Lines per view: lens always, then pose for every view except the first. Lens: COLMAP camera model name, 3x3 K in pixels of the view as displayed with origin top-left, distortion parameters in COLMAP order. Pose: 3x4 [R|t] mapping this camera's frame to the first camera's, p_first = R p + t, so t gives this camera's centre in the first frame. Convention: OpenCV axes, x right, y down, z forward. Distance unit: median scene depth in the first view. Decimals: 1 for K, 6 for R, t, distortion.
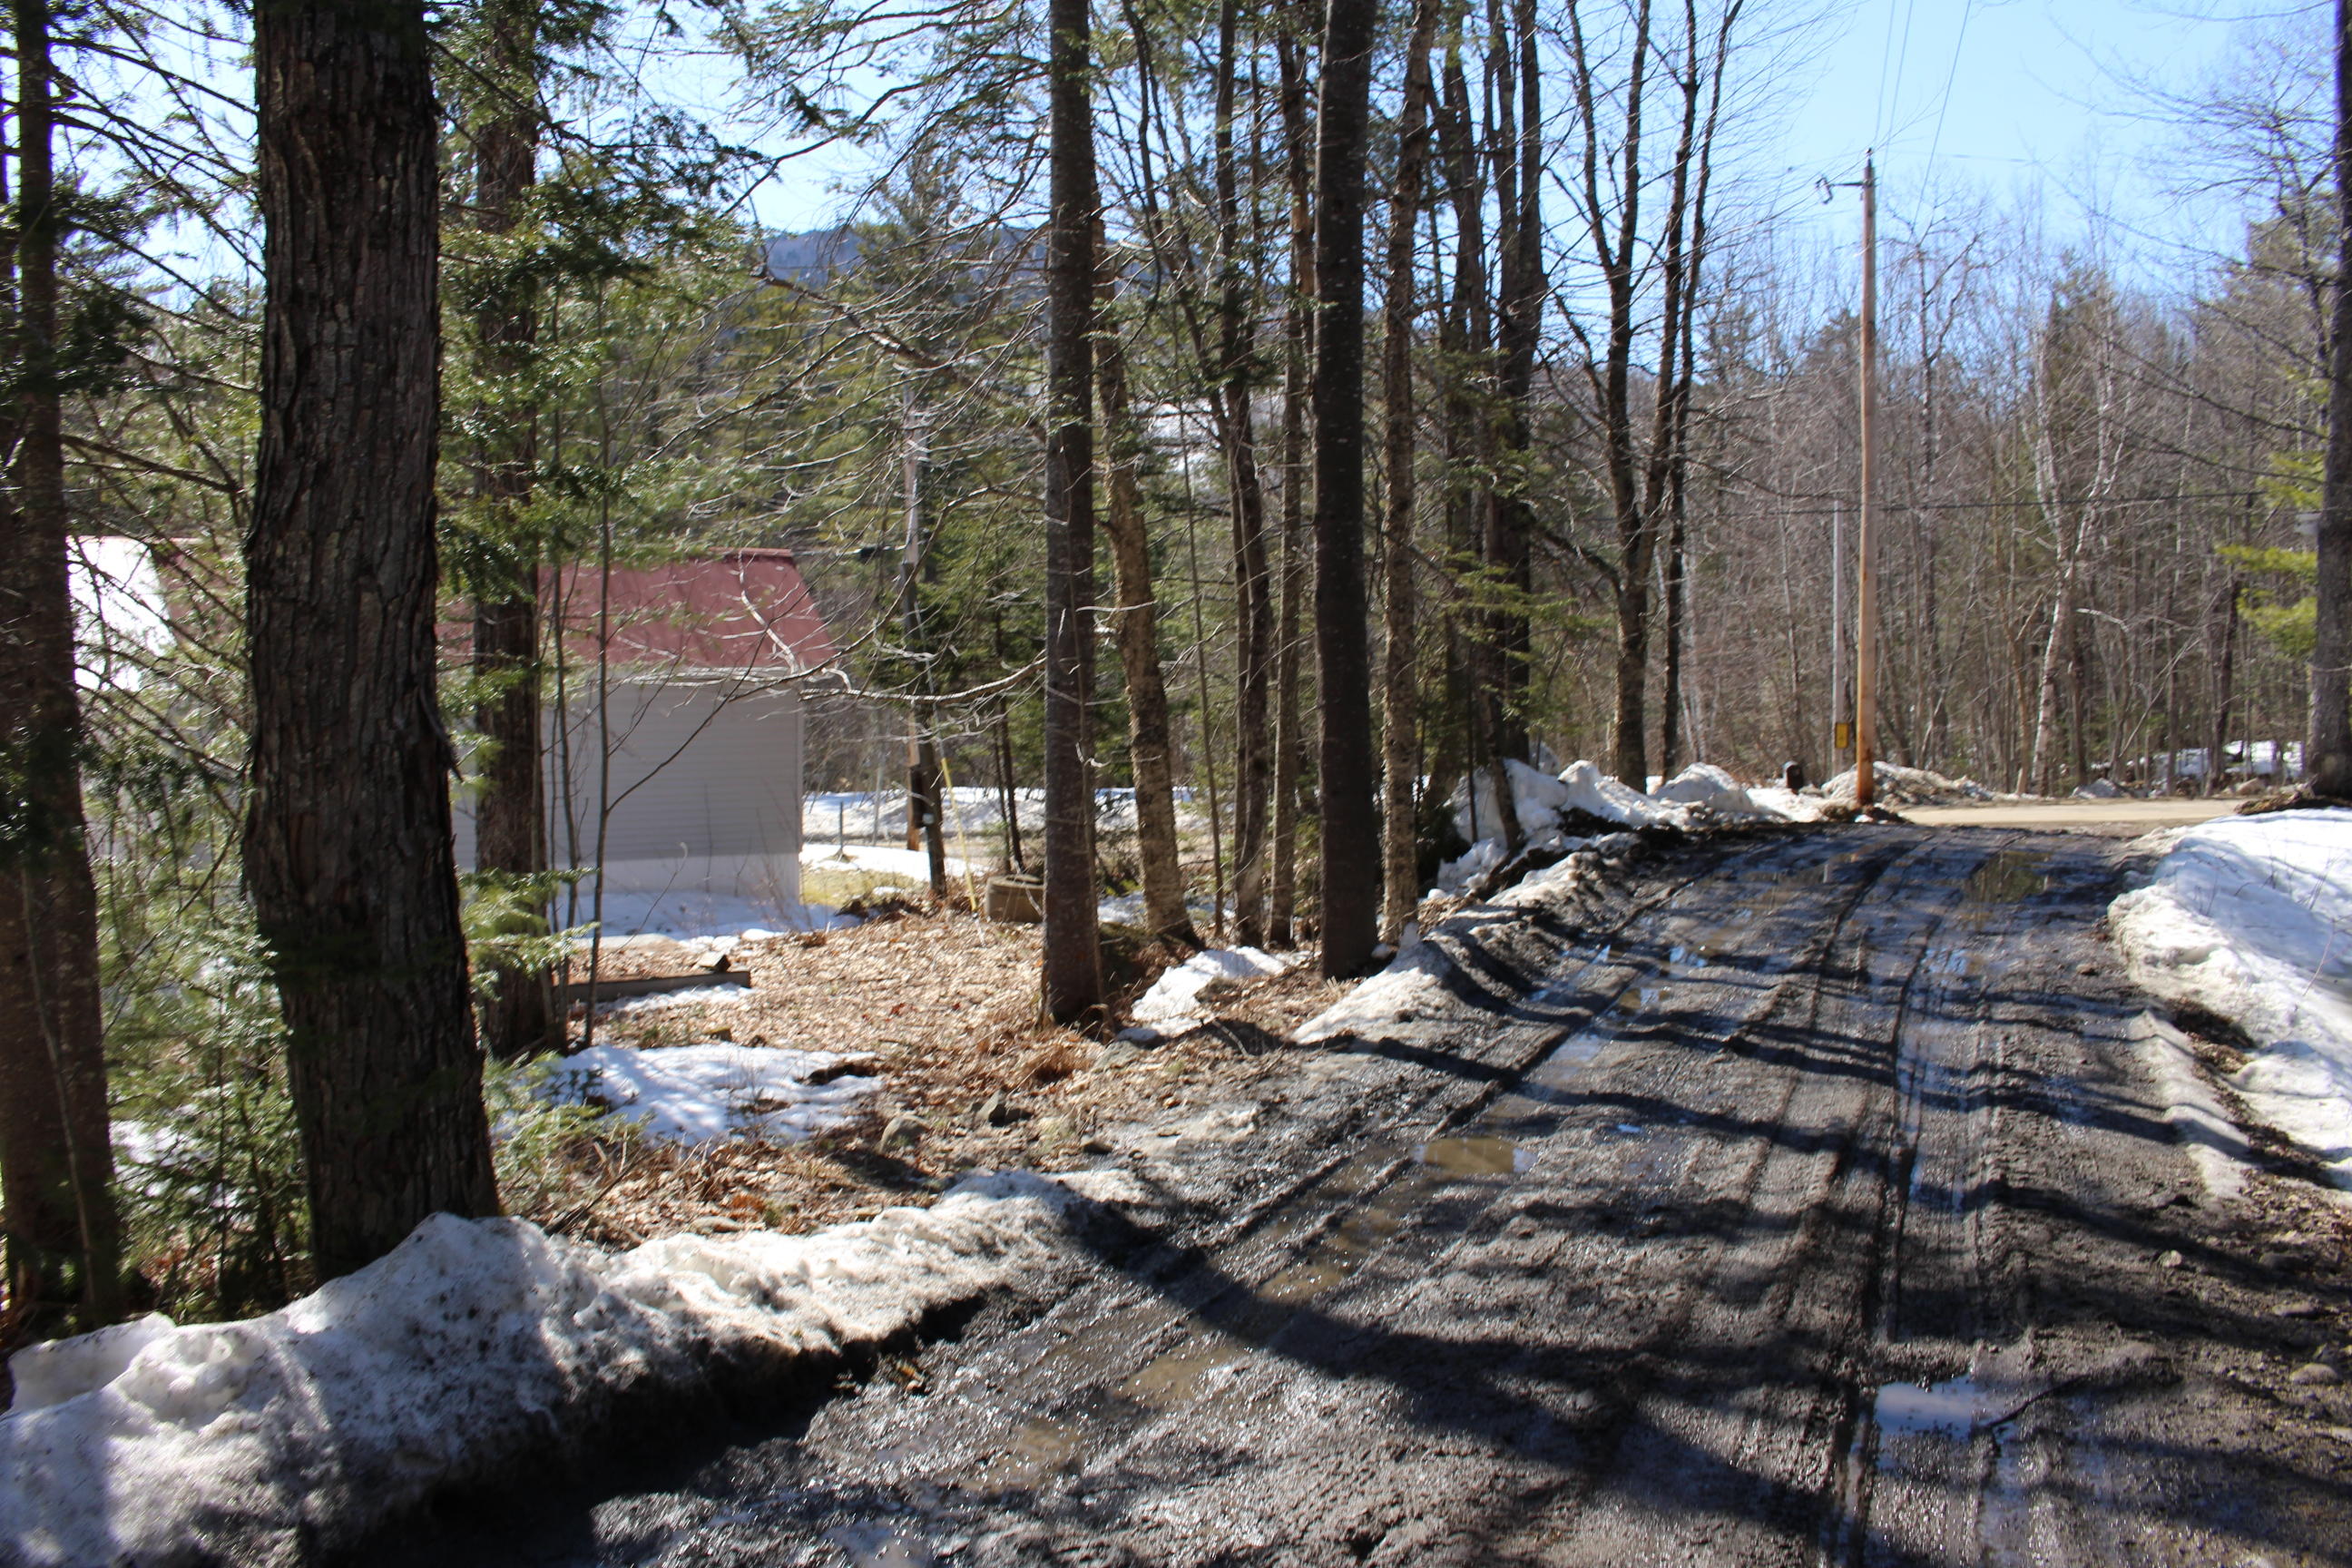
lens RADIAL K [[1958.1, 0, 1158.6], [0, 1958.1, 771.0], [0, 0, 1]] dist [-0.144534, 0.118255]
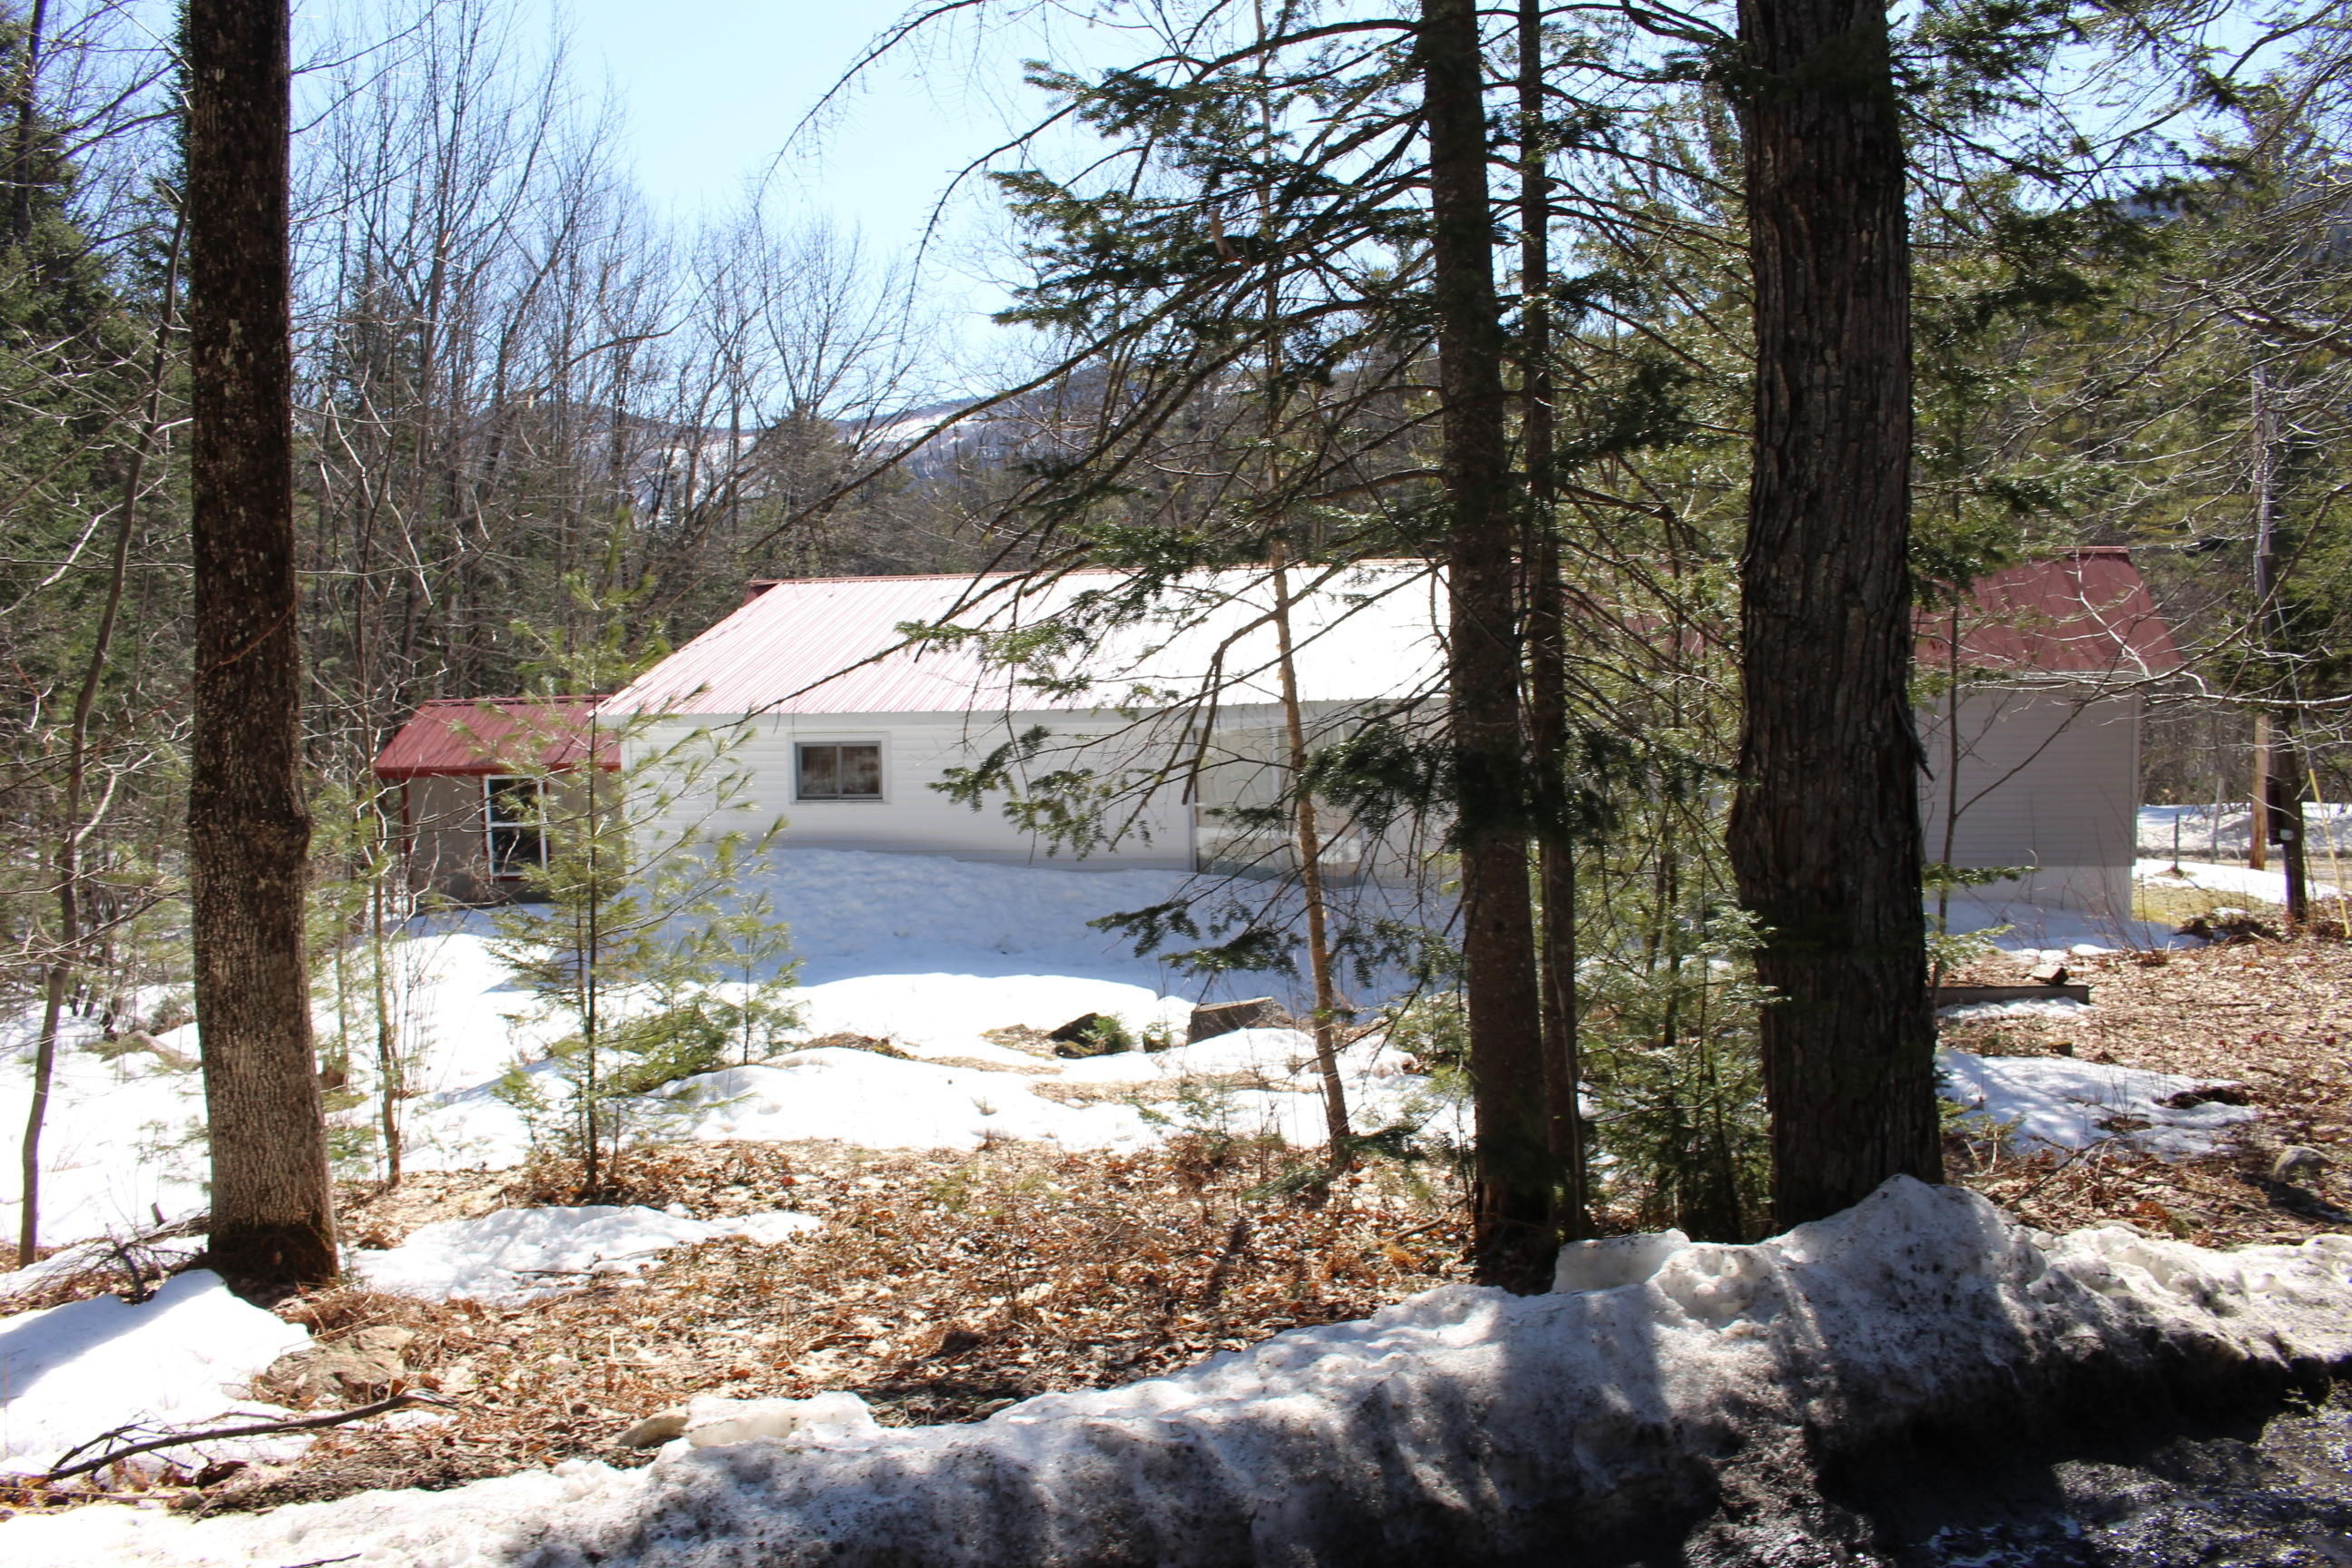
lens RADIAL K [[1958.1, 0, 1150.9], [0, 1958.1, 782.4], [0, 0, 1]] dist [-0.144534, 0.118255]
pose [[0.798634, 0.017682, -0.601557, -0.050013], [-0.015710, 0.999840, 0.008533, 0.003560], [0.601612, 0.002636, 0.798784, -0.099194]]
